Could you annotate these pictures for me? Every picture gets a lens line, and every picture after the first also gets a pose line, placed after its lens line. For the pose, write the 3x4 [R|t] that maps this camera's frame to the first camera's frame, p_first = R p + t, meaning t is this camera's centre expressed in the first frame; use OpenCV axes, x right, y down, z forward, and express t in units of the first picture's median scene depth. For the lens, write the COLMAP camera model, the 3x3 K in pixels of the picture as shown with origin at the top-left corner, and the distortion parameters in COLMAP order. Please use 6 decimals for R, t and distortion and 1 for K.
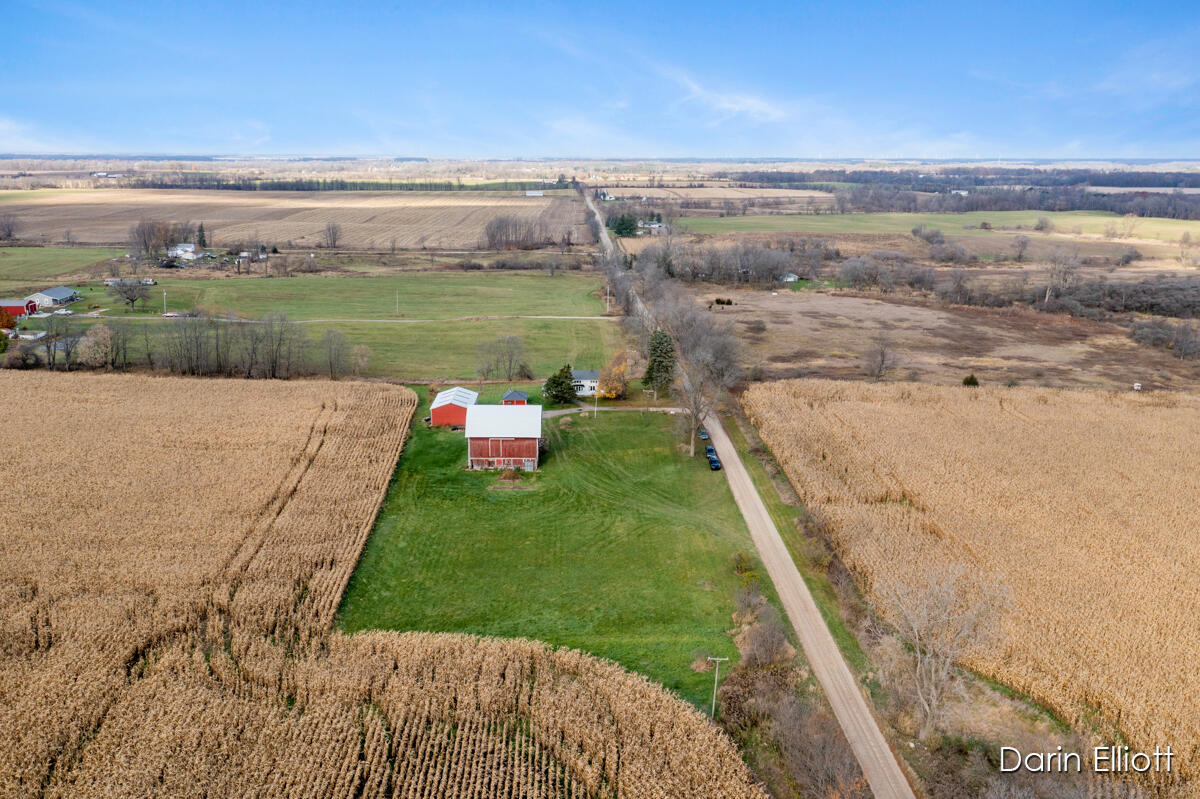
lens RADIAL K [[969.2, 0, 595.7], [0, 969.2, 398.6], [0, 0, 1]] dist [-0.004040, 0.007337]
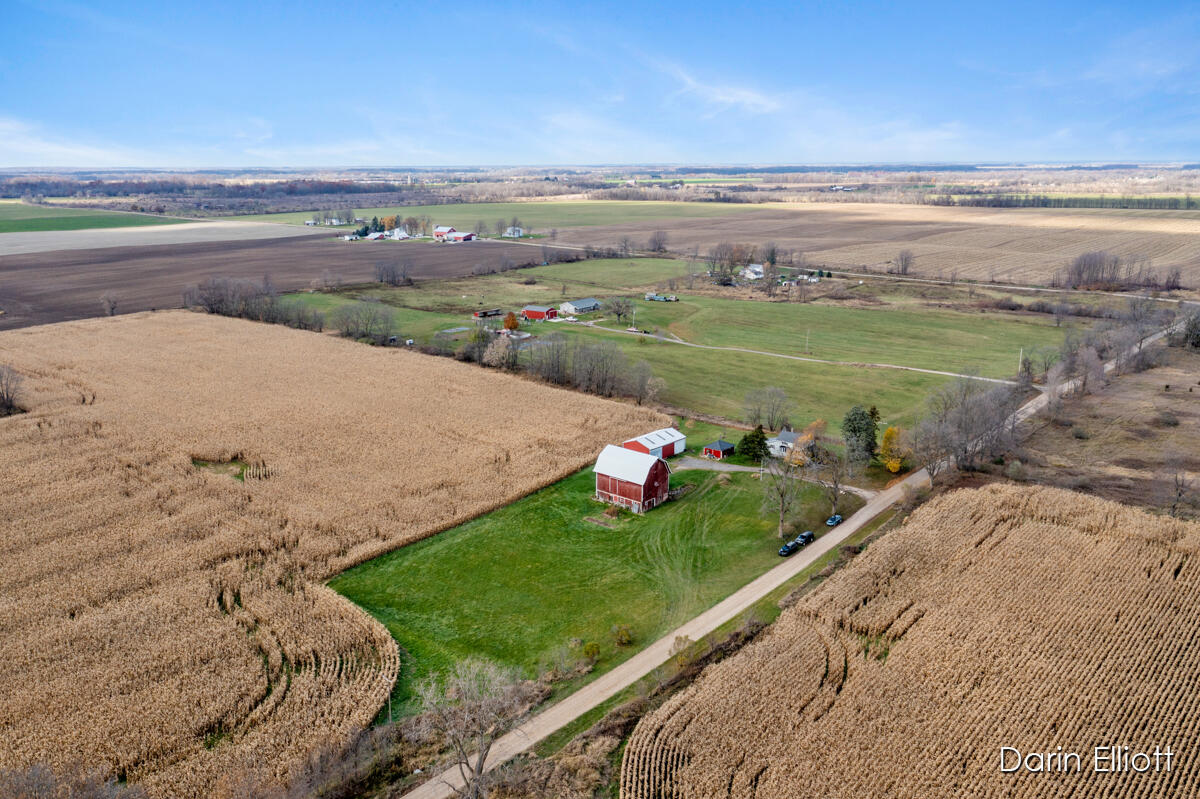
lens RADIAL K [[969.2, 0, 595.7], [0, 969.2, 398.6], [0, 0, 1]] dist [-0.004040, 0.007337]
pose [[0.719512, 0.150764, -0.677918, 0.633764], [-0.153870, 0.986498, 0.056079, -0.109494], [0.677220, 0.063962, 0.732995, 0.151230]]
